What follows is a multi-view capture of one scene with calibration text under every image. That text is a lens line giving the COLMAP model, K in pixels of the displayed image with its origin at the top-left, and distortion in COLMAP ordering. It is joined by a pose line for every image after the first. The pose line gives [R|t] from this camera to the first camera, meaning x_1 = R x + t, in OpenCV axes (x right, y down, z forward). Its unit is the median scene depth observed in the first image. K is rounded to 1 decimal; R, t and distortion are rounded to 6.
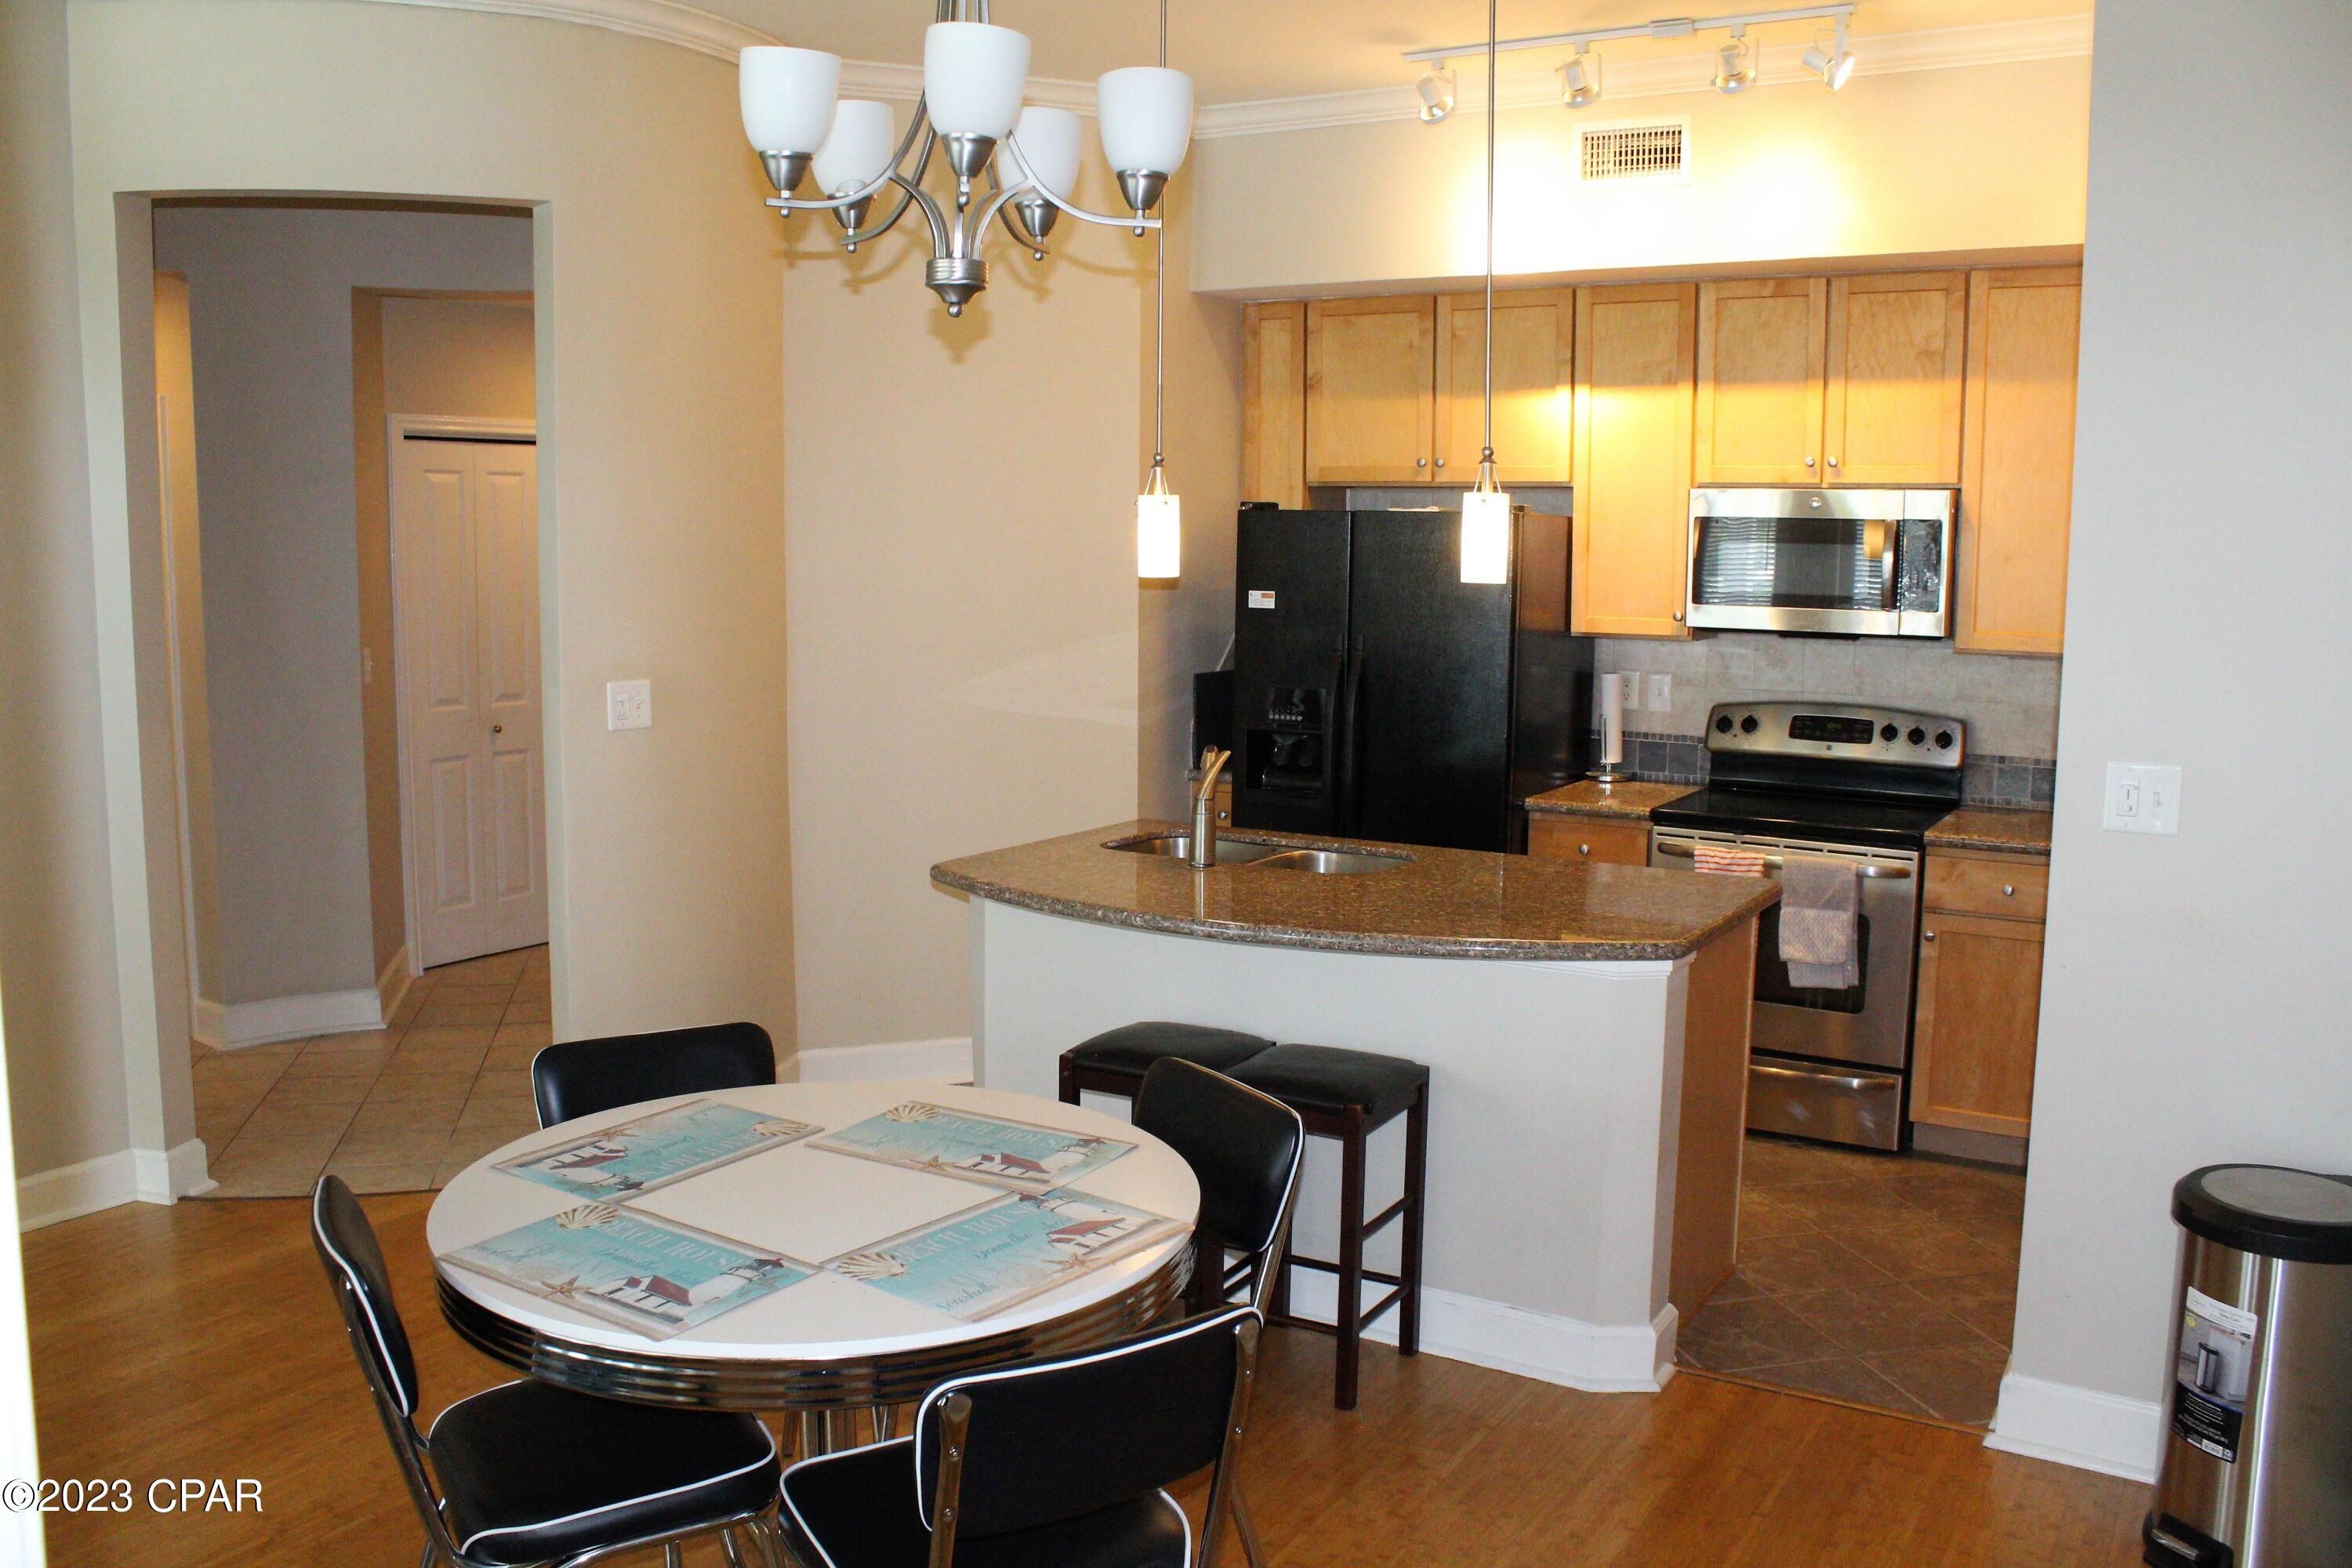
lens RADIAL K [[1952.6, 0, 1164.9], [0, 1952.6, 780.0], [0, 0, 1]] dist [-0.176562, 0.175103]
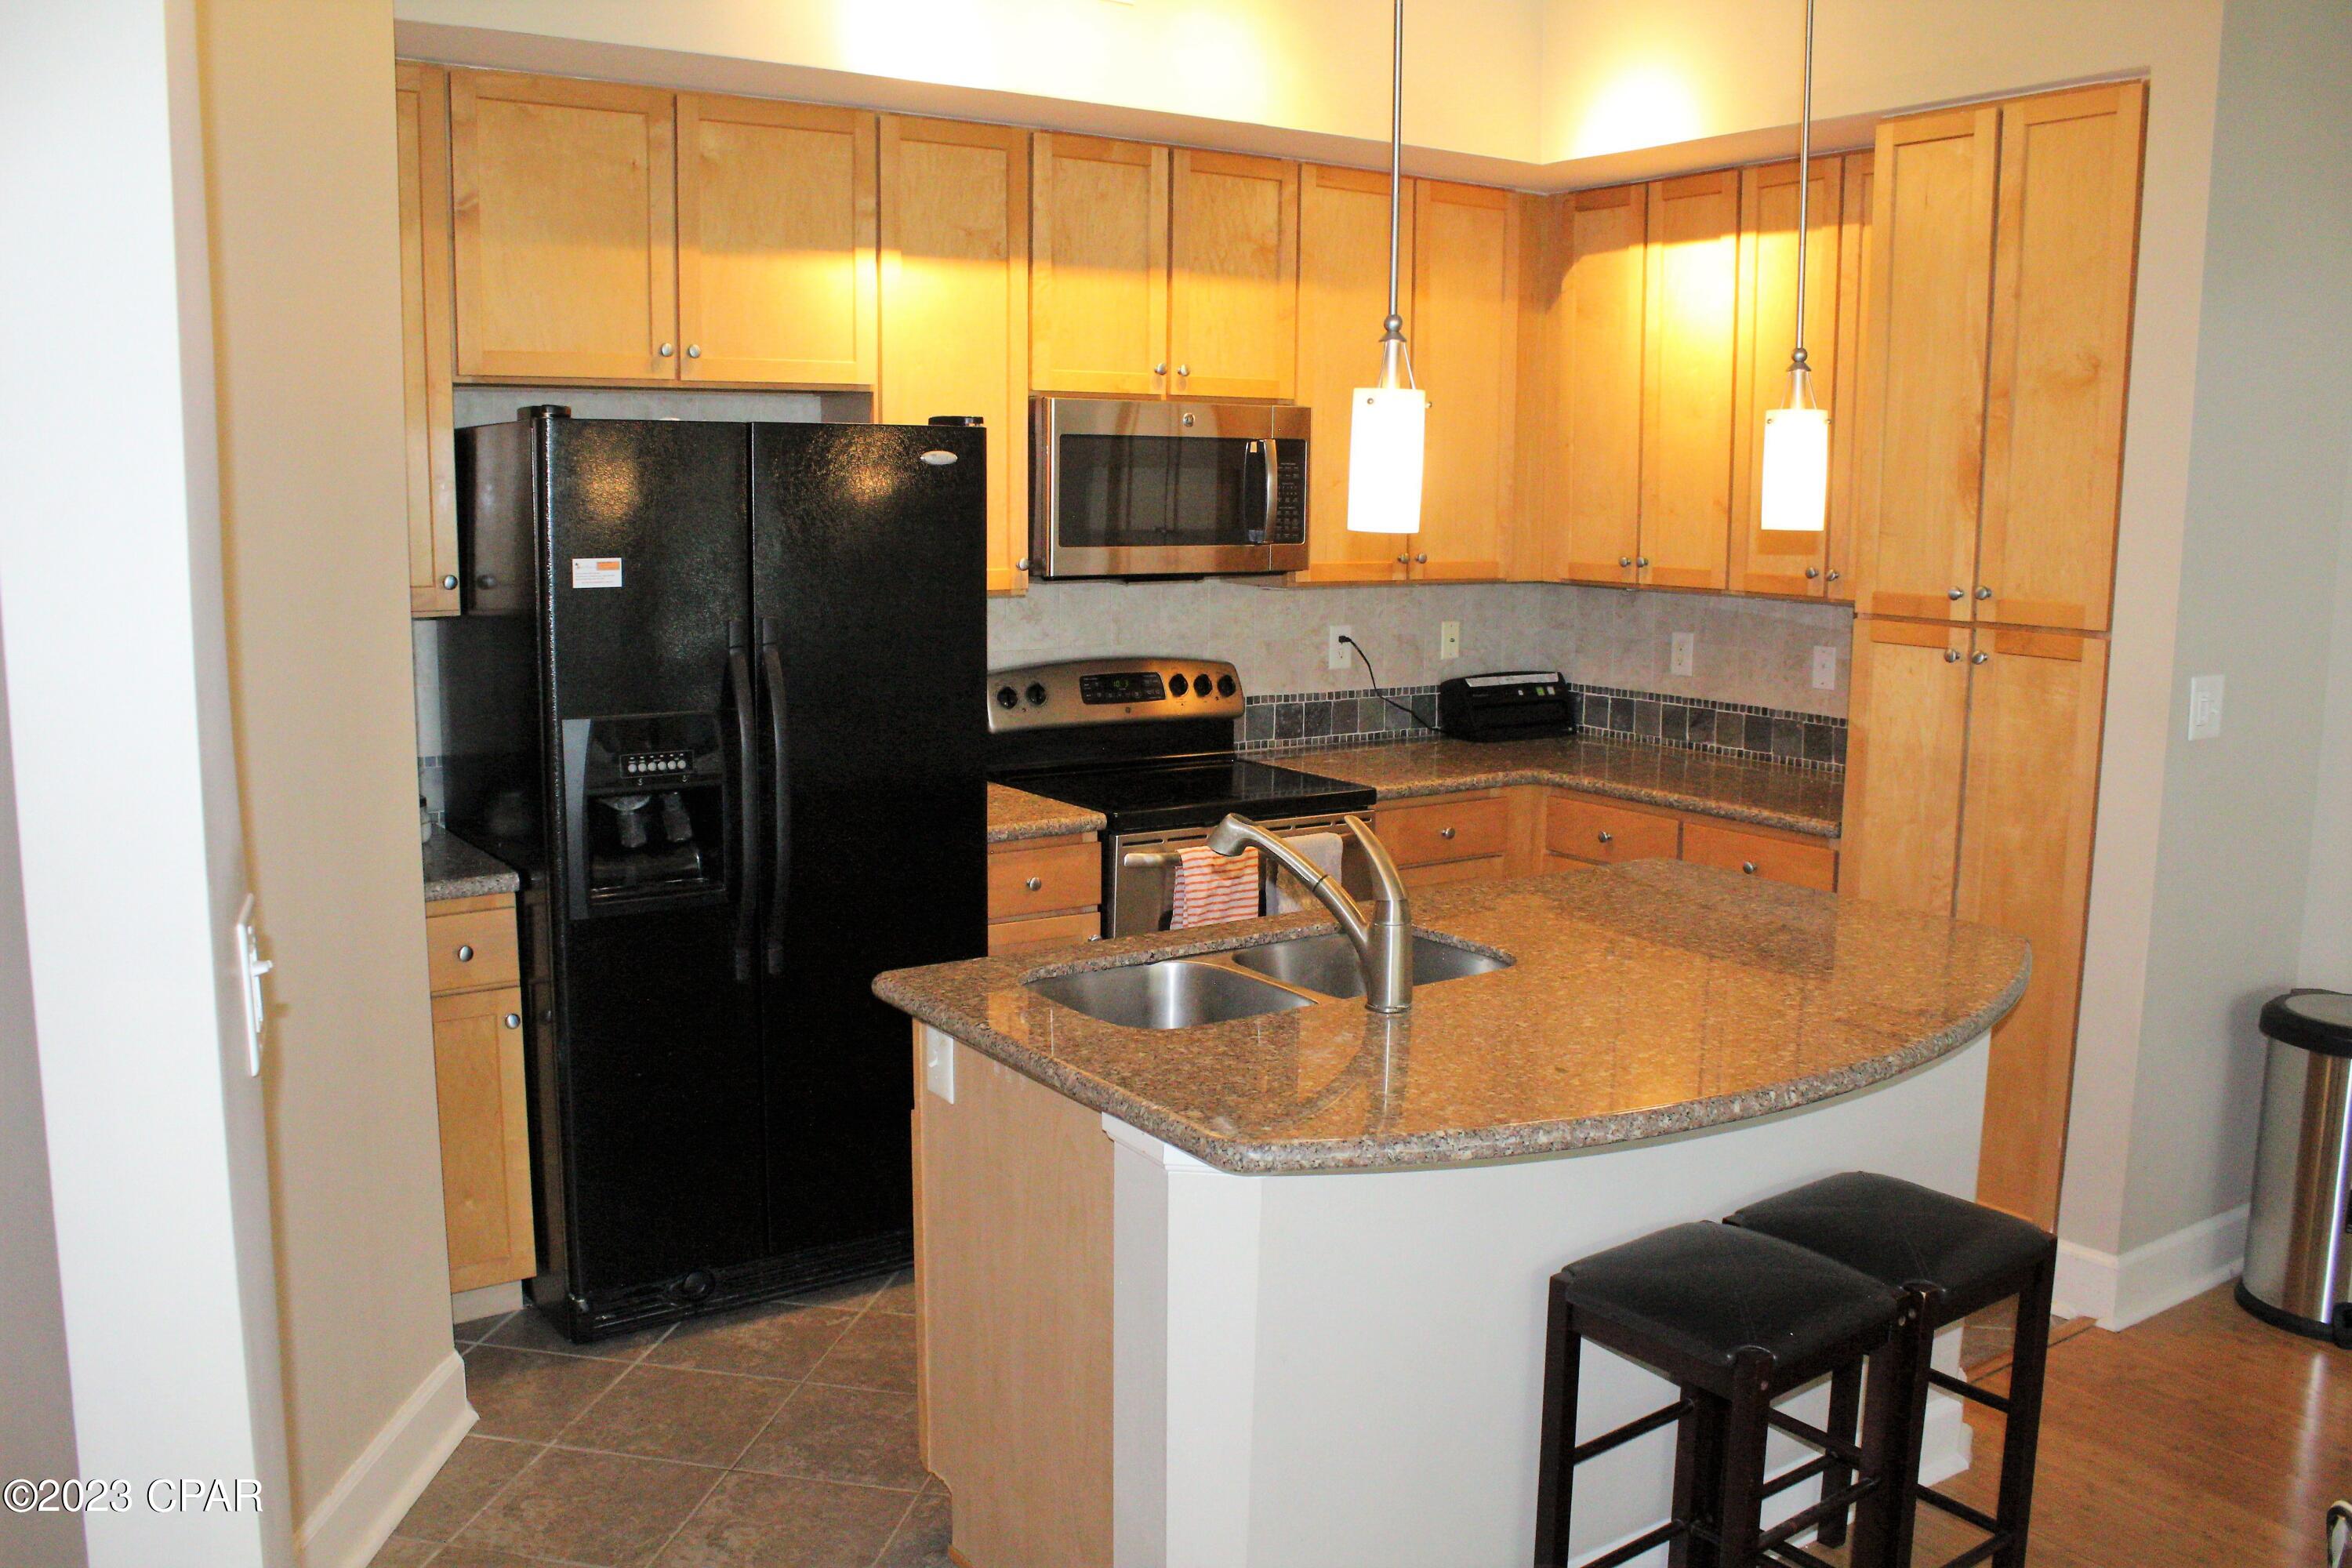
lens RADIAL K [[1952.6, 0, 1164.9], [0, 1952.6, 780.0], [0, 0, 1]] dist [-0.176562, 0.175103]
pose [[0.414911, -0.142684, 0.898605, -0.565308], [0.110233, 0.988235, 0.106018, -0.101398], [-0.903160, 0.055068, 0.425758, 0.831588]]
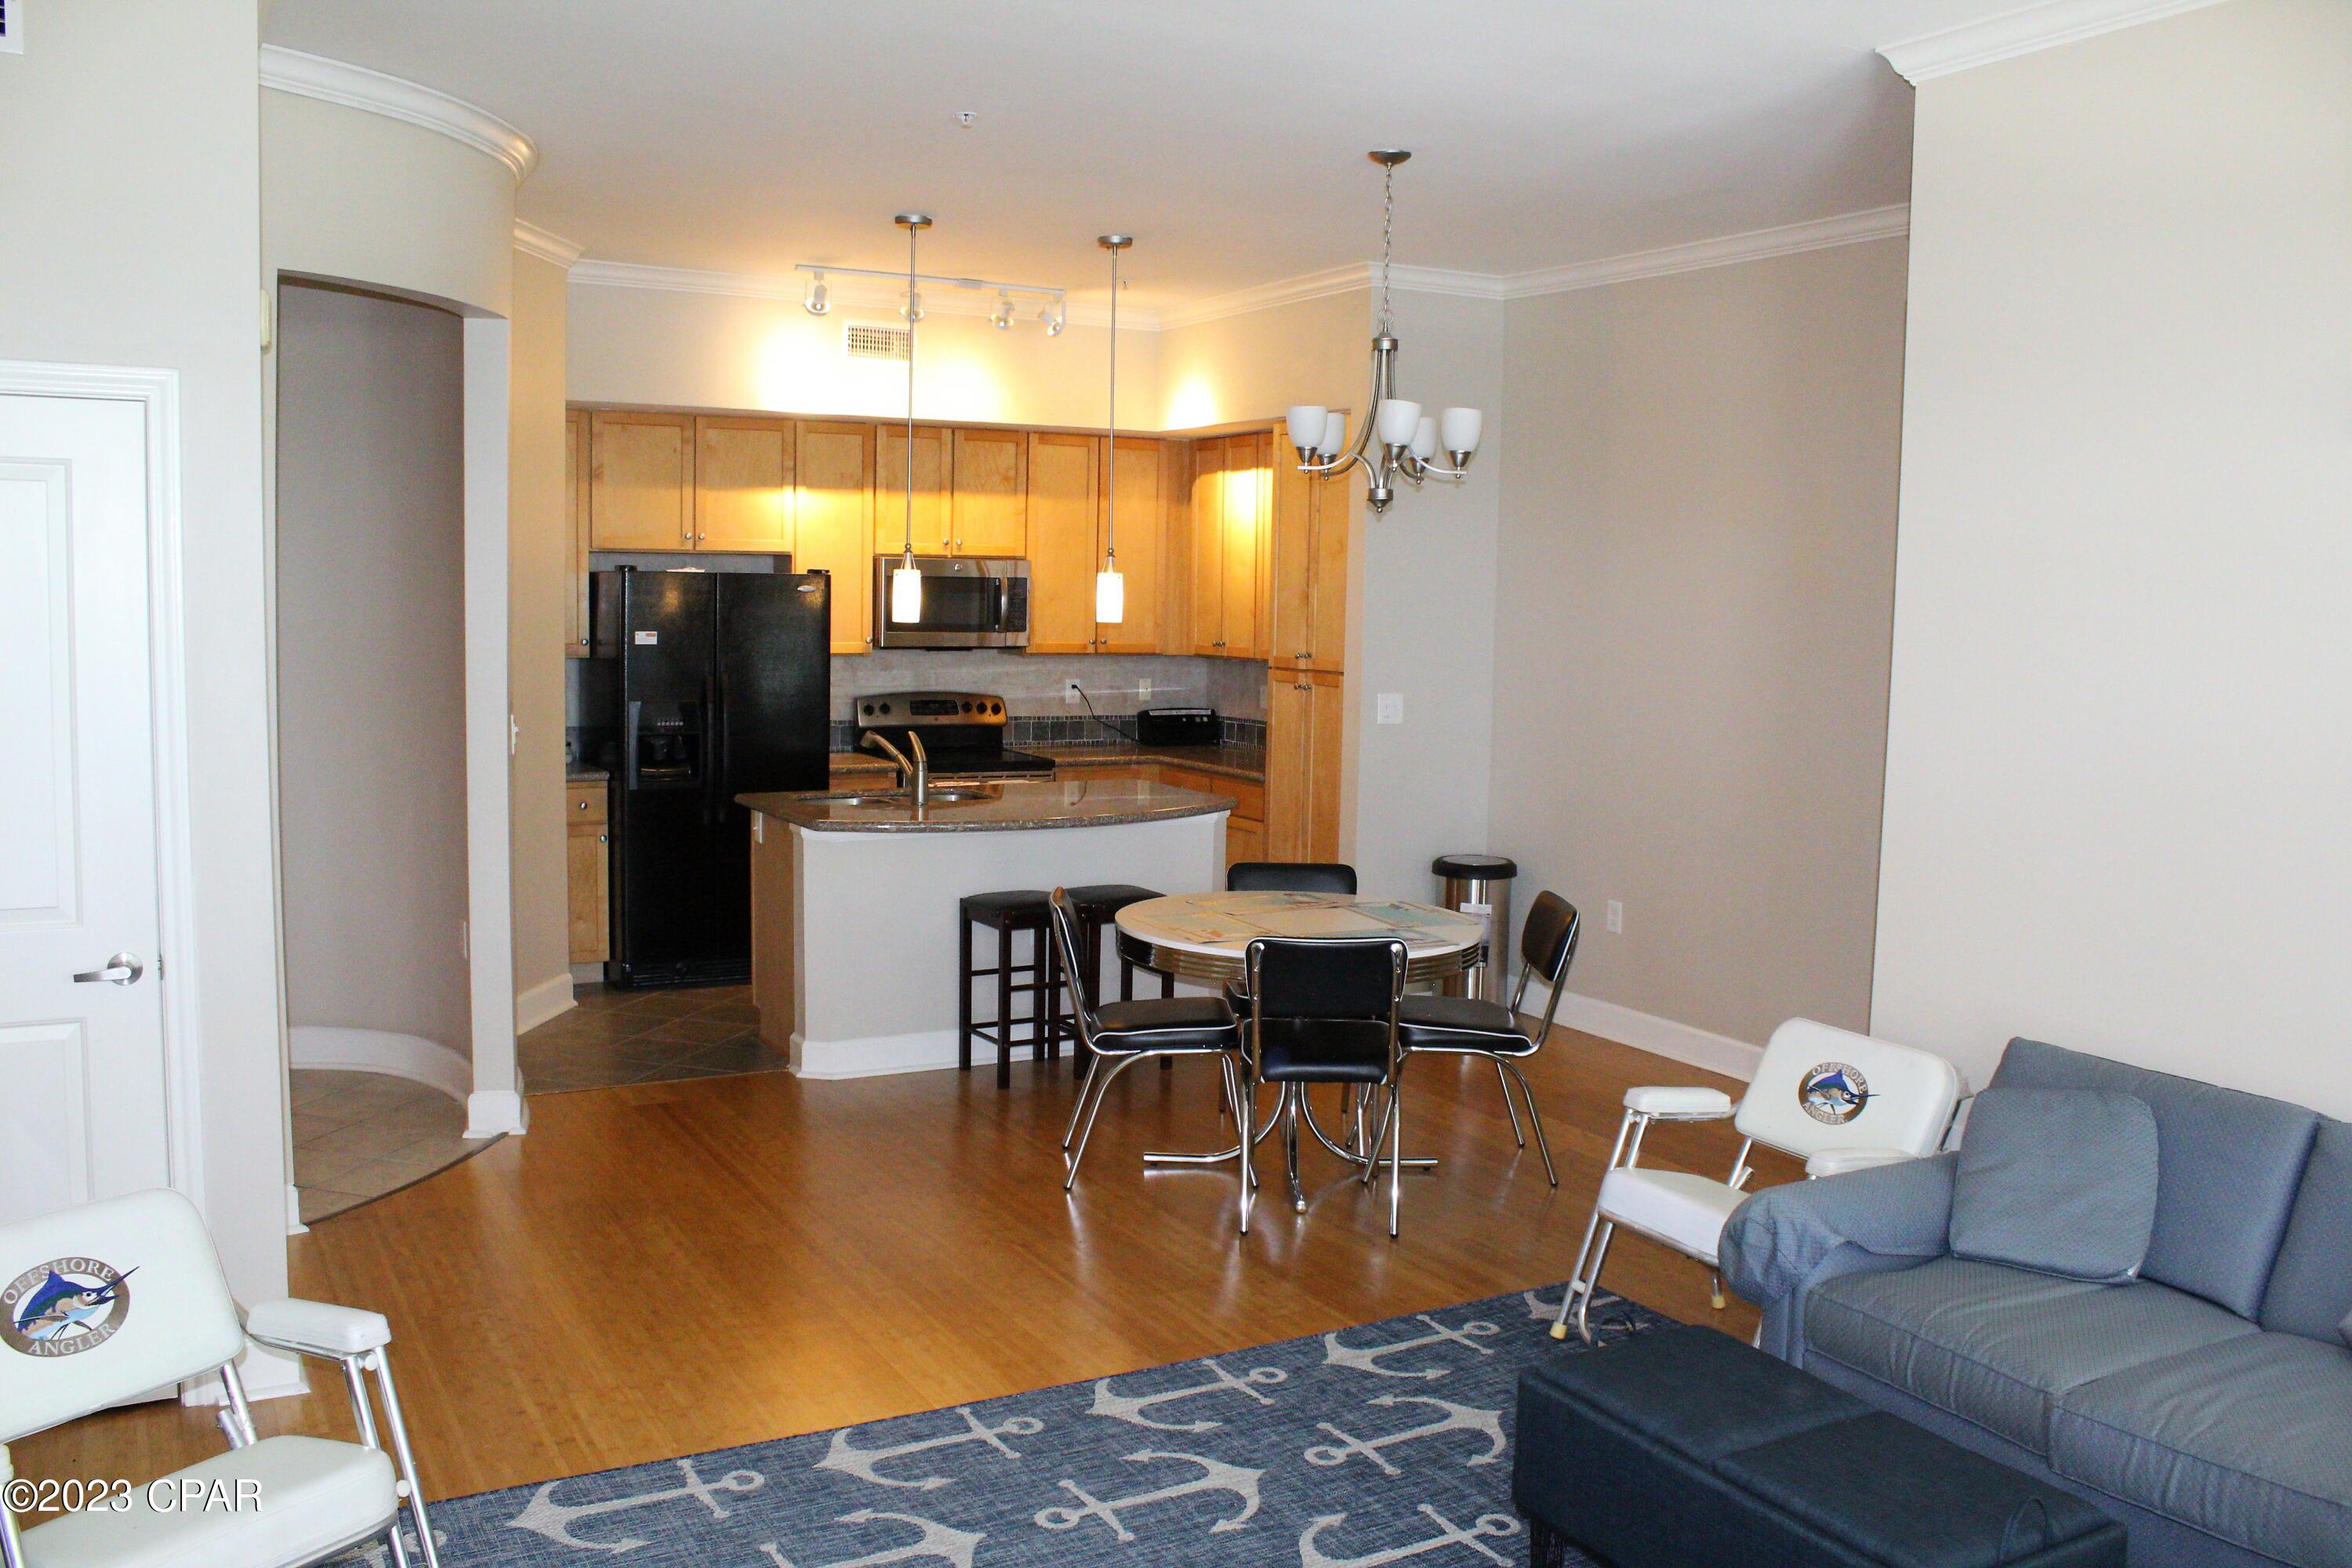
lens RADIAL K [[1952.6, 0, 1164.9], [0, 1952.6, 780.0], [0, 0, 1]] dist [-0.176562, 0.175103]
pose [[0.490155, -0.085788, 0.867403, -1.298989], [0.095458, 0.994442, 0.044410, -0.027209], [-0.866393, 0.061033, 0.495620, 0.046463]]
